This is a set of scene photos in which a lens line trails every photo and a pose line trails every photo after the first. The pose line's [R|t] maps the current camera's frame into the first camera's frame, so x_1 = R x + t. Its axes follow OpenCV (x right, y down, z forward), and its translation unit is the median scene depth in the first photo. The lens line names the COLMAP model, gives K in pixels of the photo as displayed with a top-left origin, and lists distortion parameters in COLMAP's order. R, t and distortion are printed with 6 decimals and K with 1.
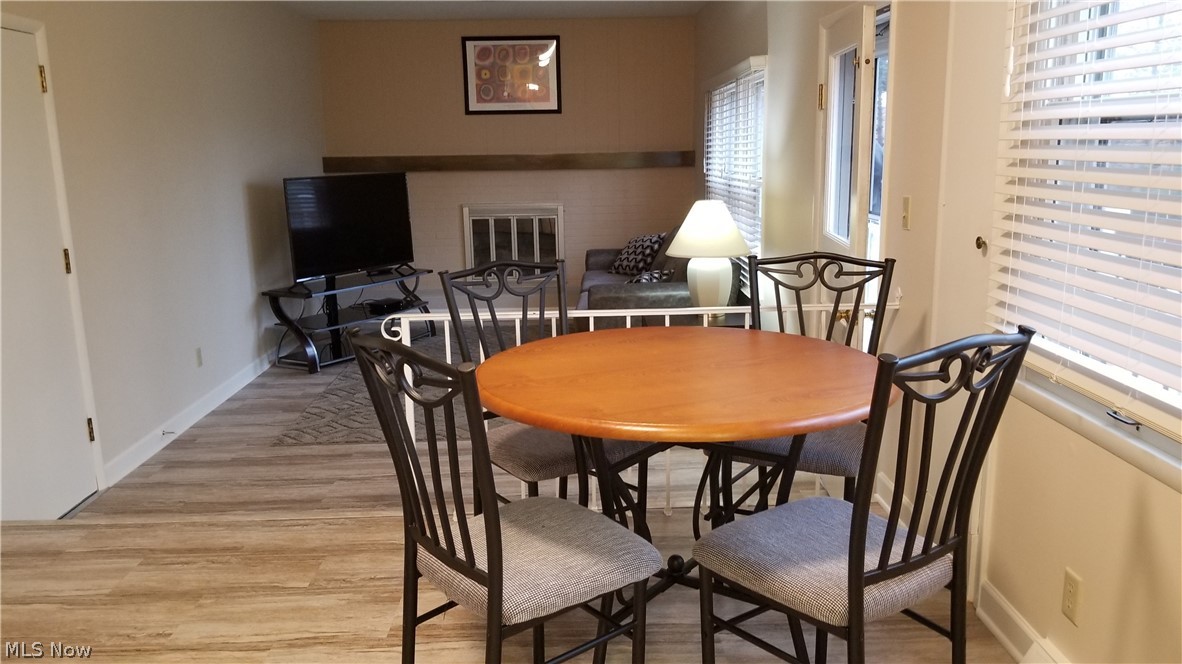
lens RADIAL K [[930.2, 0, 598.6], [0, 930.2, 331.6], [0, 0, 1]] dist [0.060517, -0.096731]
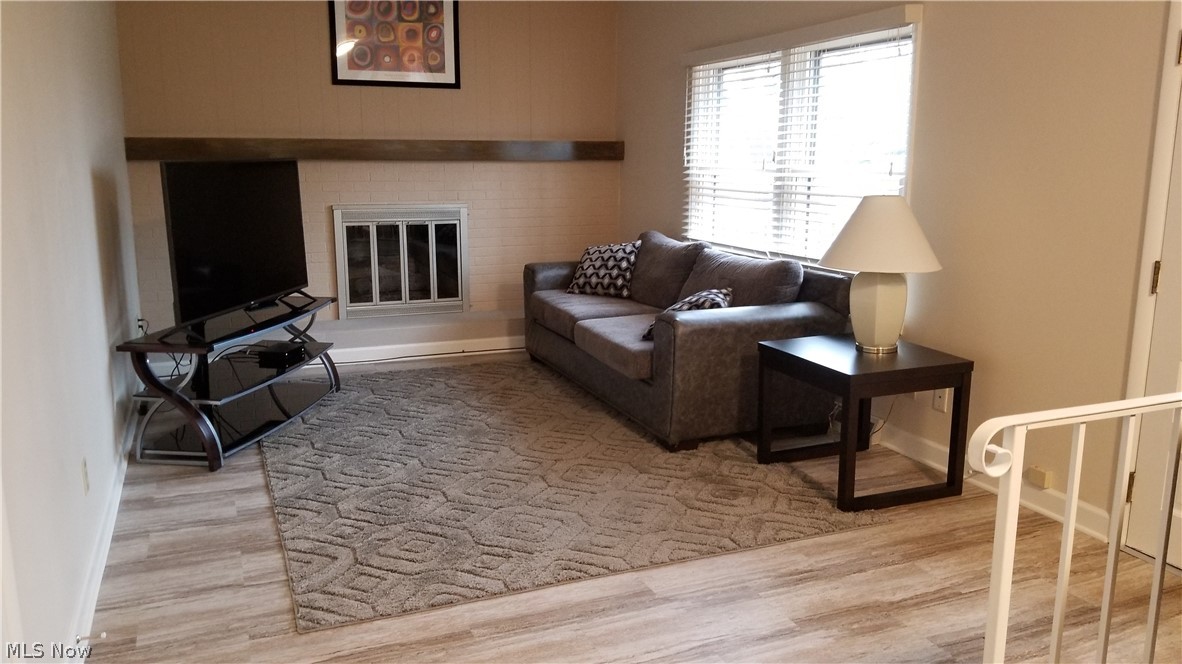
lens RADIAL K [[930.2, 0, 589.1], [0, 930.2, 321.9], [0, 0, 1]] dist [0.060517, -0.096731]
pose [[0.936314, -0.044432, 0.348343, -0.302058], [0.050800, 0.998667, -0.009162, -0.038886], [-0.347471, 0.026274, 0.937322, 0.335055]]
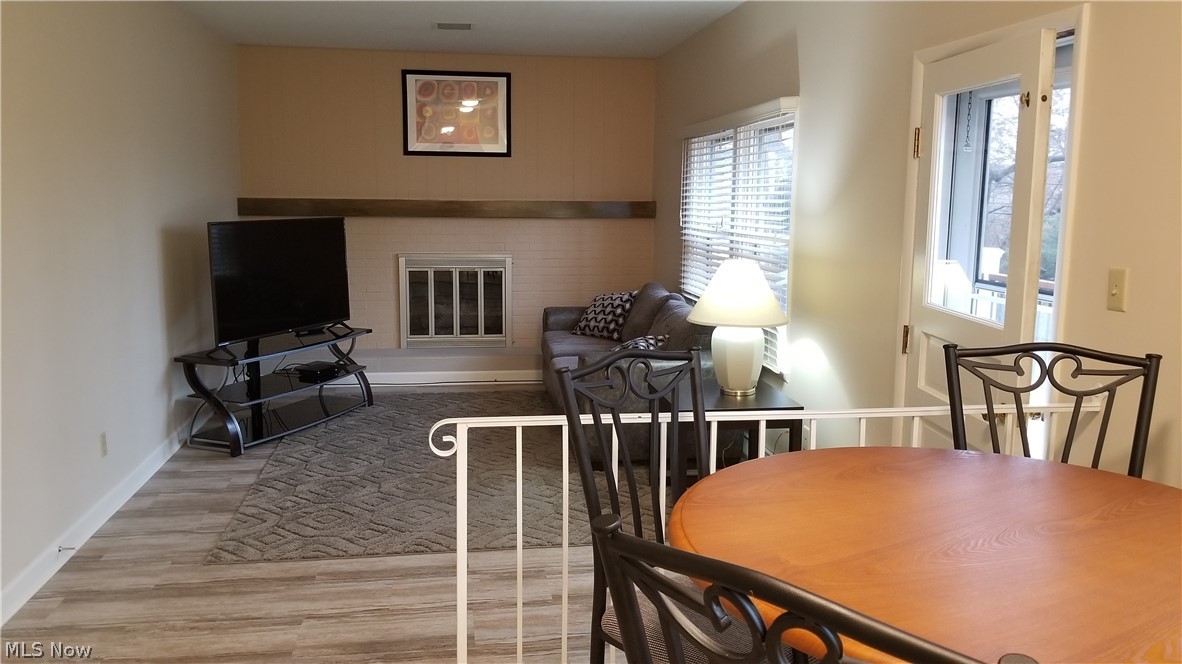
lens RADIAL K [[930.2, 0, 571.3], [0, 930.2, 313.6], [0, 0, 1]] dist [0.060517, -0.096731]
pose [[0.994108, 0.010870, 0.107847, -0.107265], [-0.003445, 0.997625, -0.068794, -0.026857], [-0.108339, 0.068018, 0.991784, 0.145193]]
